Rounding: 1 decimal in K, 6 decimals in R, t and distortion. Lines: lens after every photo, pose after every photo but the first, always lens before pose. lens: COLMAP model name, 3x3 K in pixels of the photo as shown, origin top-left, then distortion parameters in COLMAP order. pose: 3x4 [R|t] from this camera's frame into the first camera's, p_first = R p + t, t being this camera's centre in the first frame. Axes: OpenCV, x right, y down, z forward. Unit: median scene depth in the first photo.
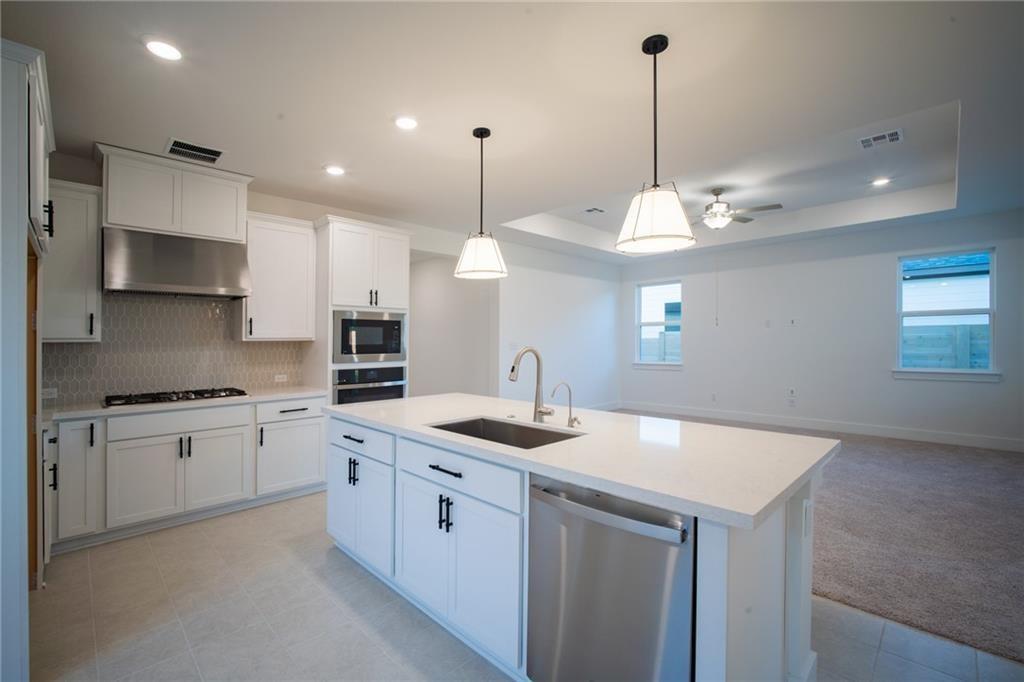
lens RADIAL K [[445.1, 0, 502.2], [0, 445.1, 342.5], [0, 0, 1]] dist [-0.024982, 0.007019]
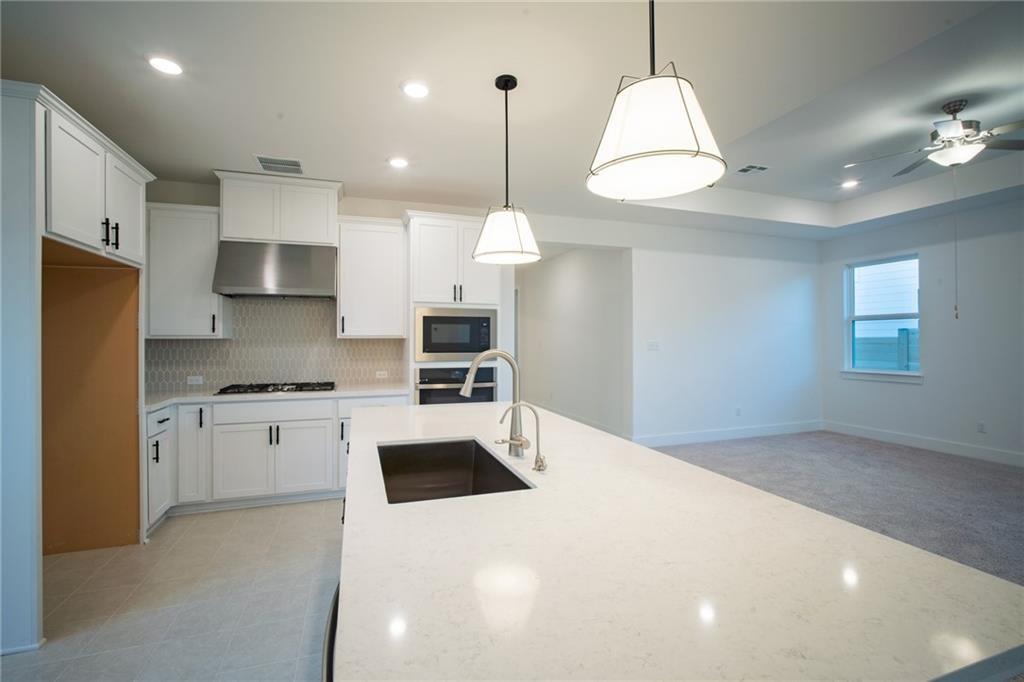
lens RADIAL K [[445.1, 0, 505.1], [0, 445.1, 341.1], [0, 0, 1]] dist [-0.024982, 0.007019]
pose [[0.904907, 0.008691, -0.425521, 0.220046], [-0.007357, 0.999962, 0.004778, -0.004740], [0.425546, -0.001193, 0.904936, 0.205109]]
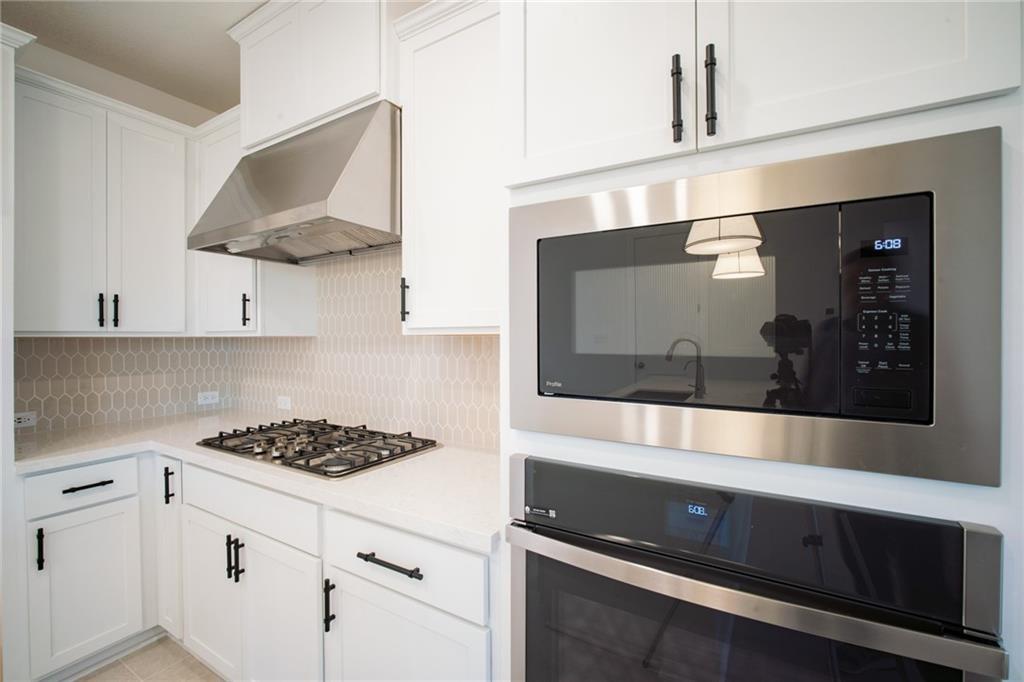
lens RADIAL K [[445.1, 0, 505.6], [0, 445.1, 337.2], [0, 0, 1]] dist [-0.024982, 0.007019]
pose [[0.256925, 0.009933, -0.966380, -0.151532], [0.000333, 0.999946, 0.010367, -0.005885], [0.966431, -0.002985, 0.256908, 0.959960]]
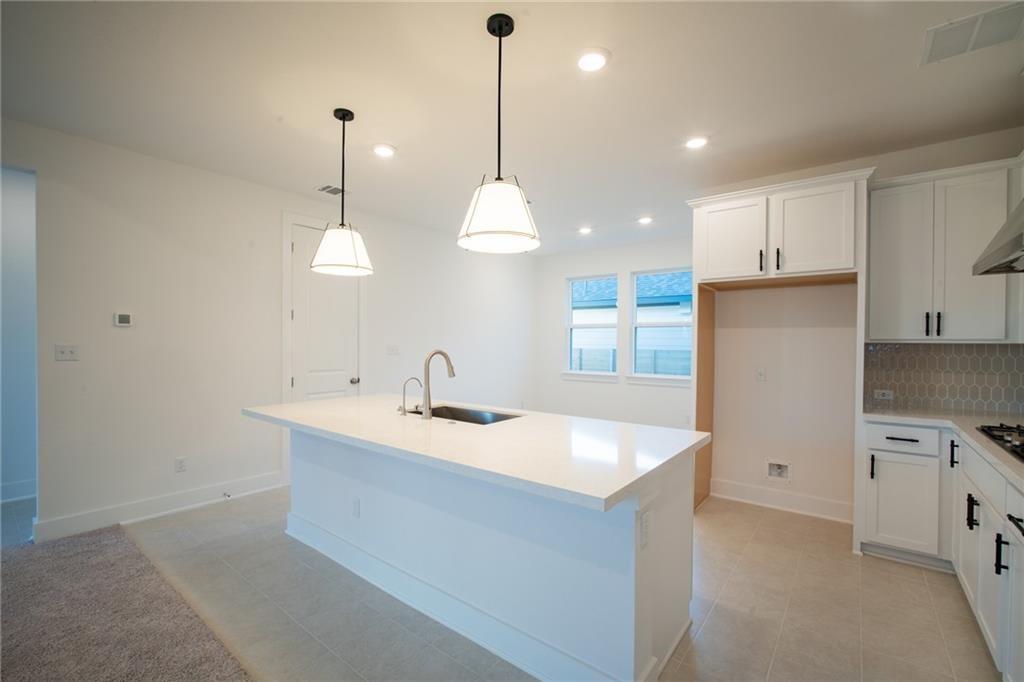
lens RADIAL K [[445.1, 0, 511.8], [0, 445.1, 347.3], [0, 0, 1]] dist [-0.024982, 0.007019]
pose [[-0.990466, 0.005250, -0.137658, 0.012739], [0.002661, 0.999816, 0.018982, -0.009333], [0.137732, 0.018435, -0.990298, 1.255788]]
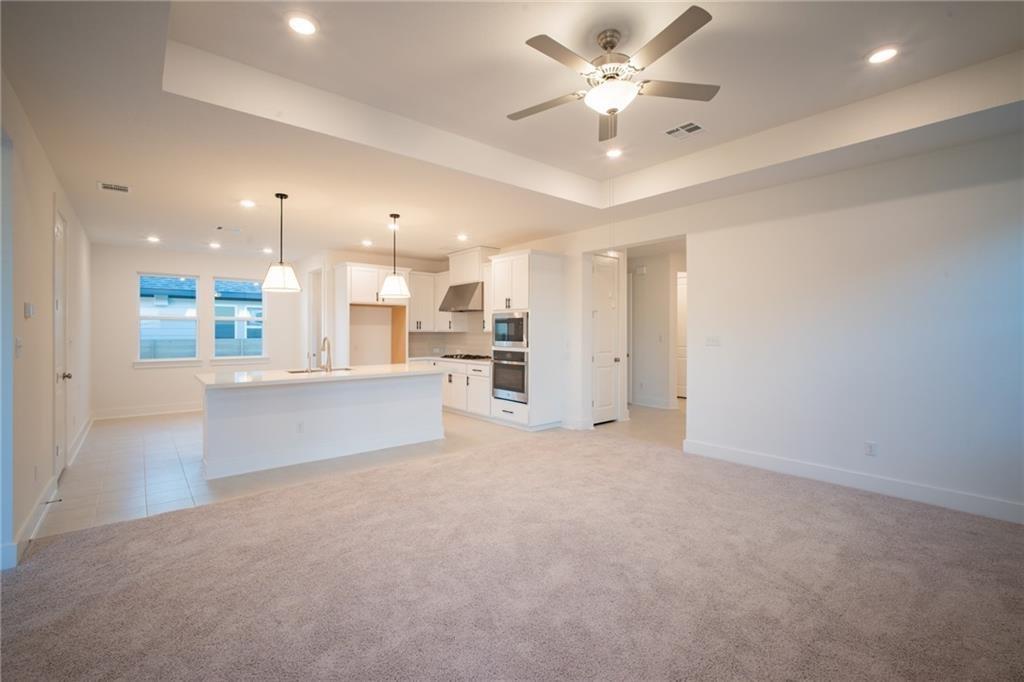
lens RADIAL K [[445.1, 0, 511.7], [0, 445.1, 332.4], [0, 0, 1]] dist [-0.024982, 0.007019]
pose [[-0.058521, 0.010338, -0.998233, 1.288588], [-0.003082, 0.999940, 0.010536, -0.021431], [0.998281, 0.003693, -0.058486, 1.198173]]
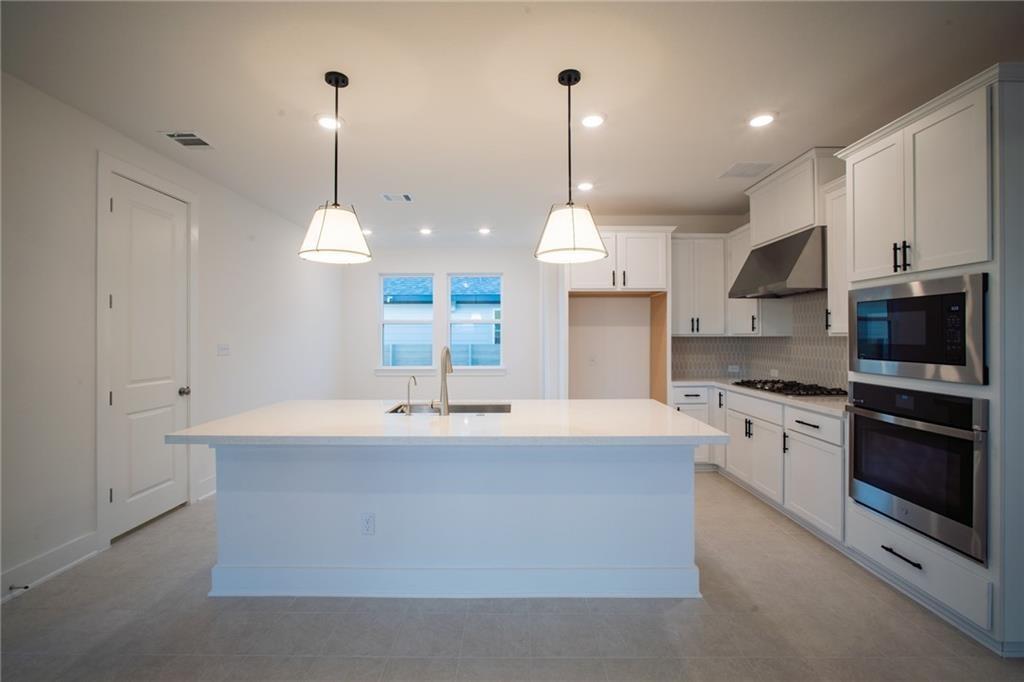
lens RADIAL K [[445.1, 0, 512.2], [0, 445.1, 334.1], [0, 0, 1]] dist [-0.024982, 0.007019]
pose [[-0.695483, 0.005478, -0.718522, 0.446621], [0.005366, 0.999983, 0.002431, -0.012736], [0.718523, -0.002165, -0.695500, 1.122729]]
